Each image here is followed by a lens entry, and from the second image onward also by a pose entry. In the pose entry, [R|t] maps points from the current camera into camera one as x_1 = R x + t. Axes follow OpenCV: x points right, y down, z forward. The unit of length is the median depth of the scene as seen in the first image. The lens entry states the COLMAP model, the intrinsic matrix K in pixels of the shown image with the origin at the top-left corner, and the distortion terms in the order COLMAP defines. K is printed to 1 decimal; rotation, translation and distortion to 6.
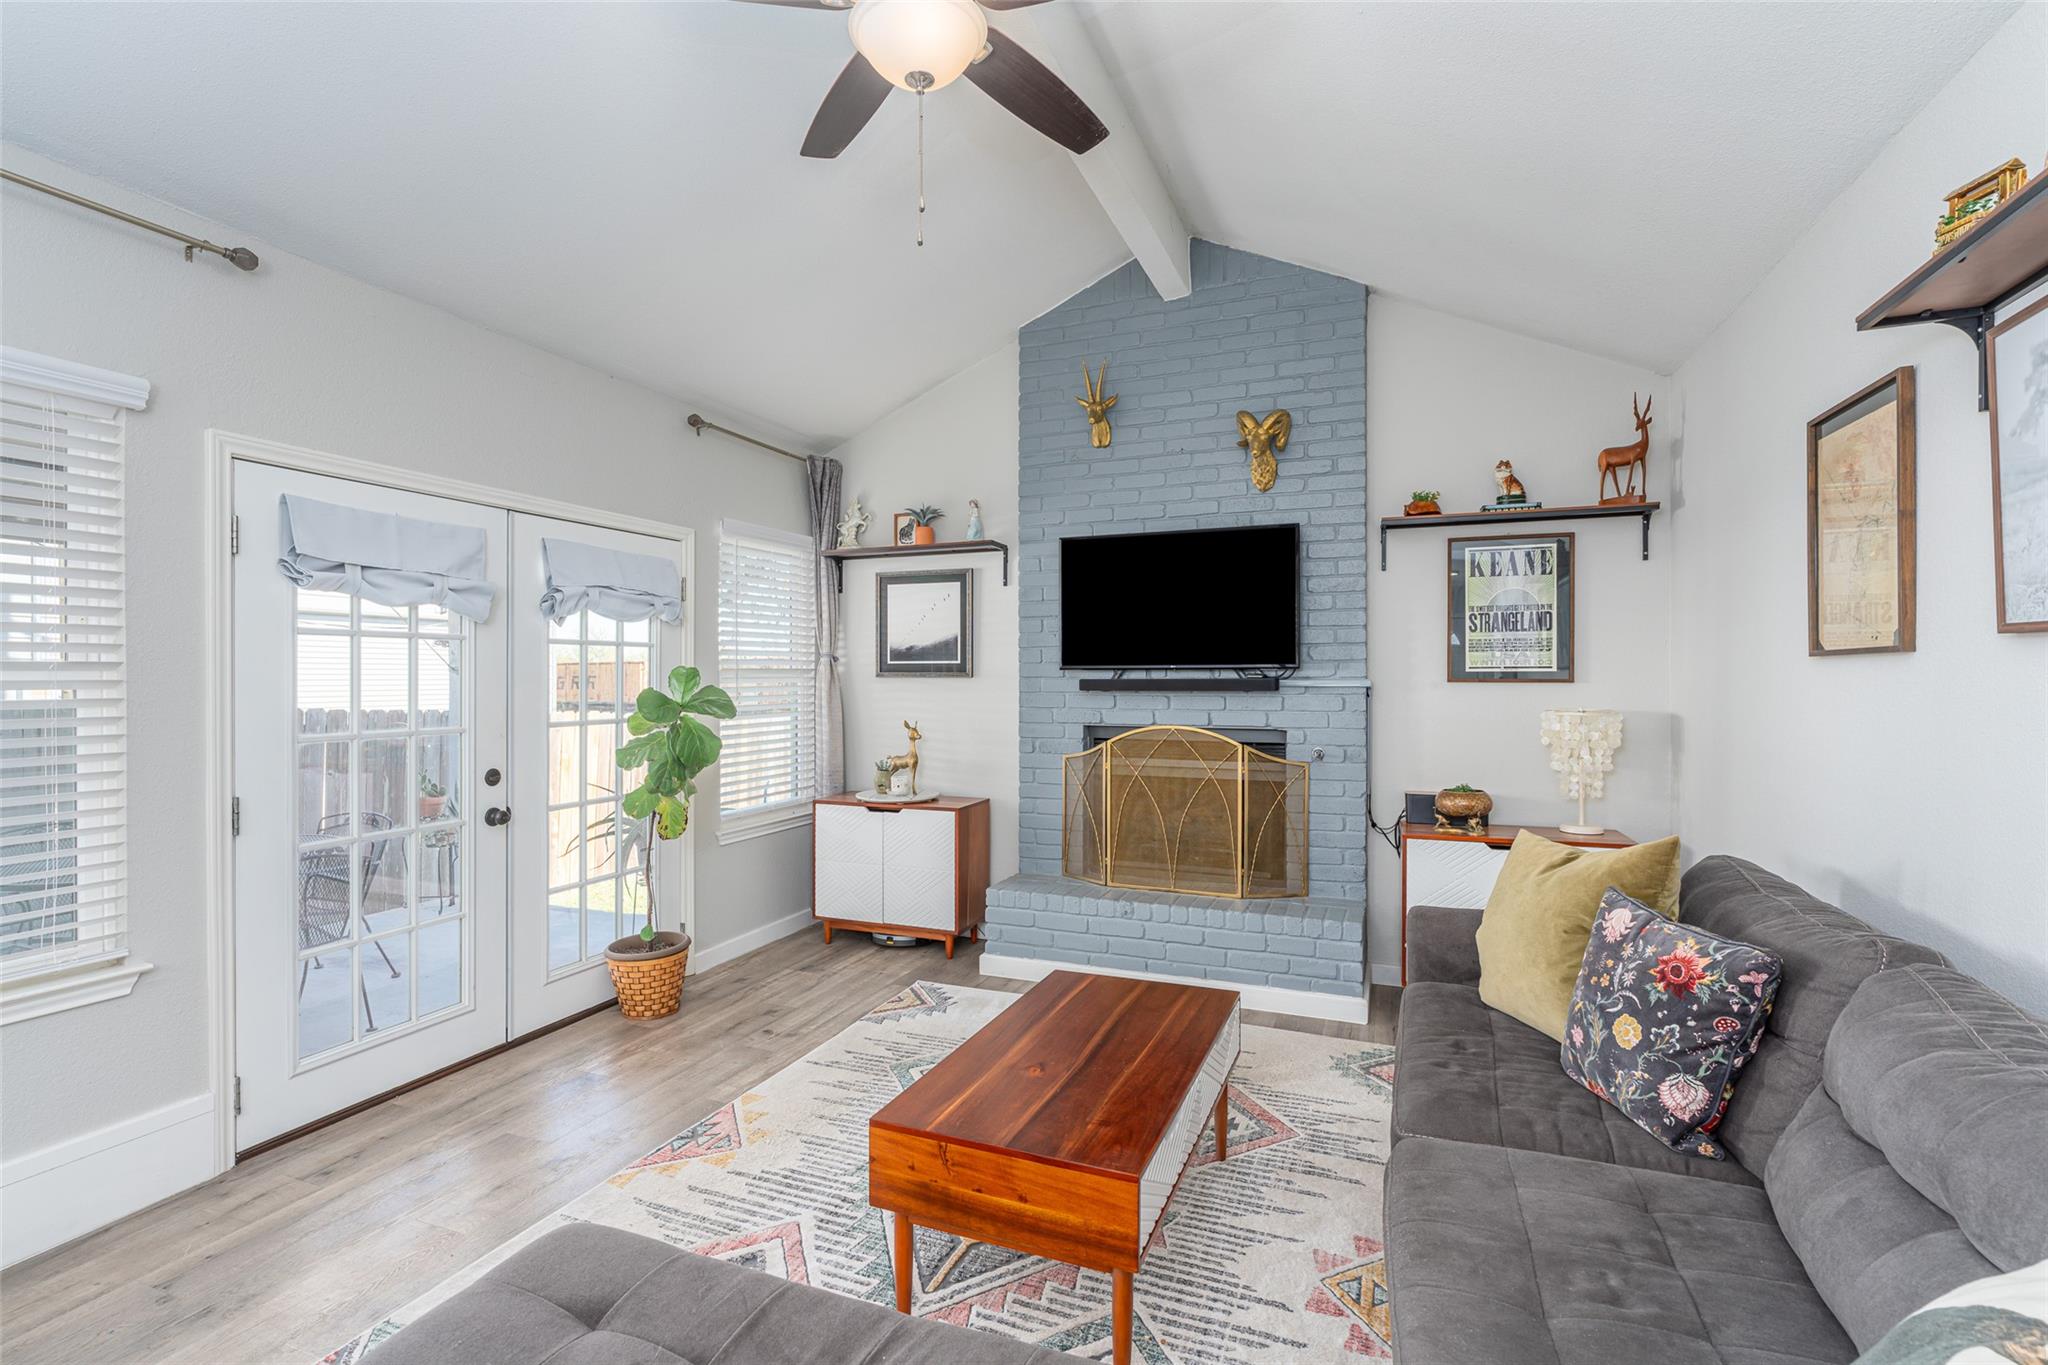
lens RADIAL K [[938.9, 0, 1018.3], [0, 938.9, 674.3], [0, 0, 1]] dist [-0.003498, -0.000054]
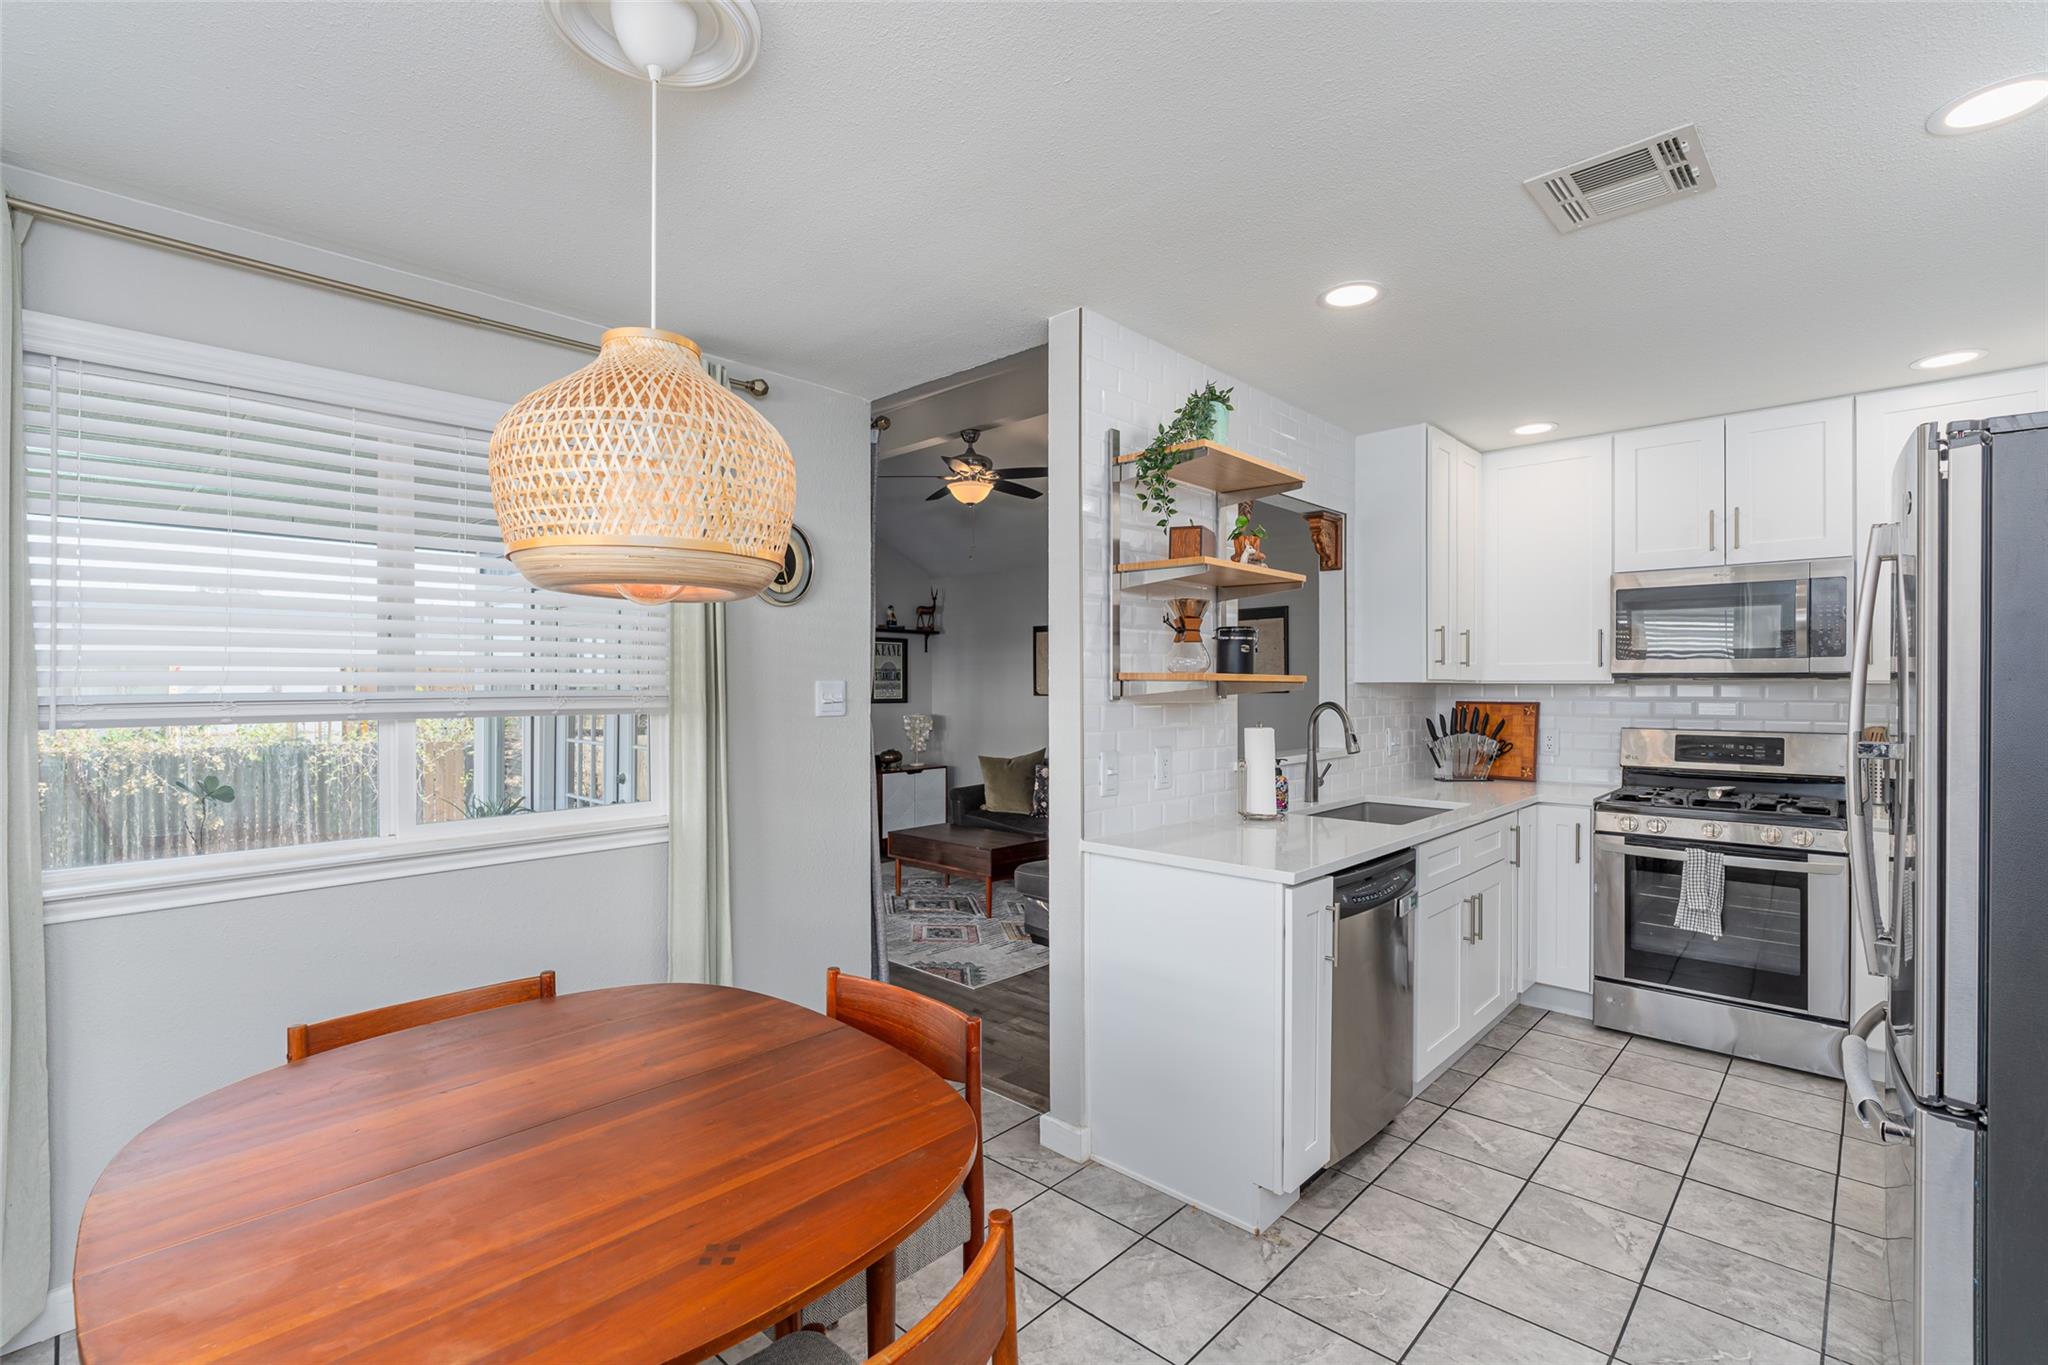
lens RADIAL K [[929.4, 0, 1024.0], [0, 929.4, 682.5], [0, 0, 1]] dist [-0.009591, -0.000229]
pose [[0.358804, -0.000157, 0.933413, -1.424510], [-0.000656, 1.000000, 0.000420, -0.041806], [-0.933413, -0.000763, 0.358804, -0.104325]]
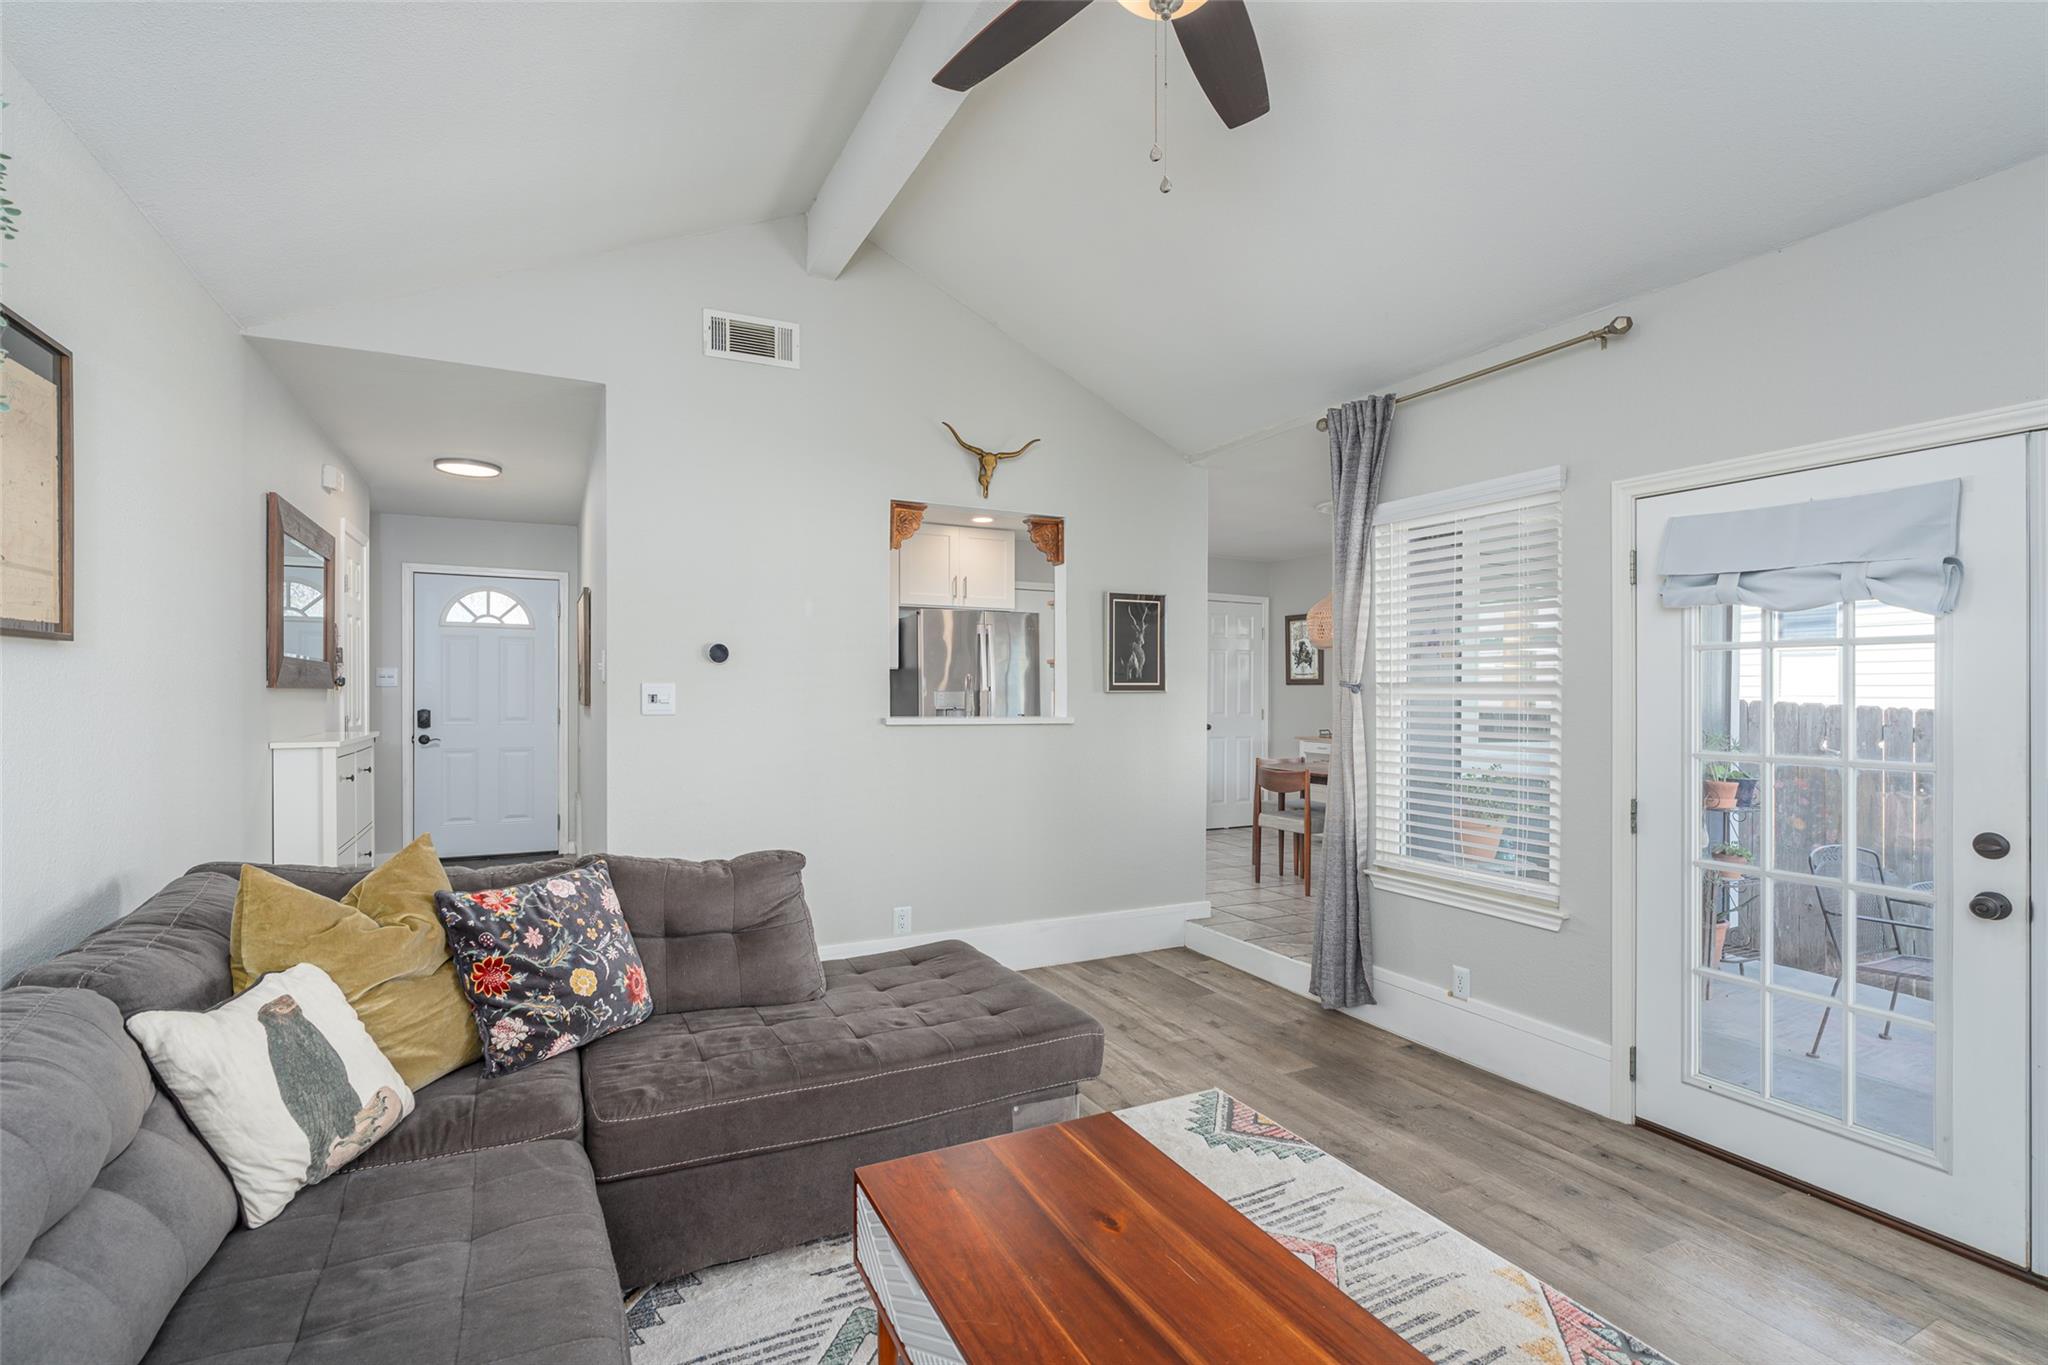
lens RADIAL K [[948.6, 0, 994.3], [0, 948.6, 691.8], [0, 0, 1]] dist [0.000059, 0.000069]
pose [[-0.674039, -0.002829, -0.738690, 0.335802], [-0.004316, 0.999991, 0.000109, 0.002839], [0.738683, 0.003261, -0.674045, 0.760993]]
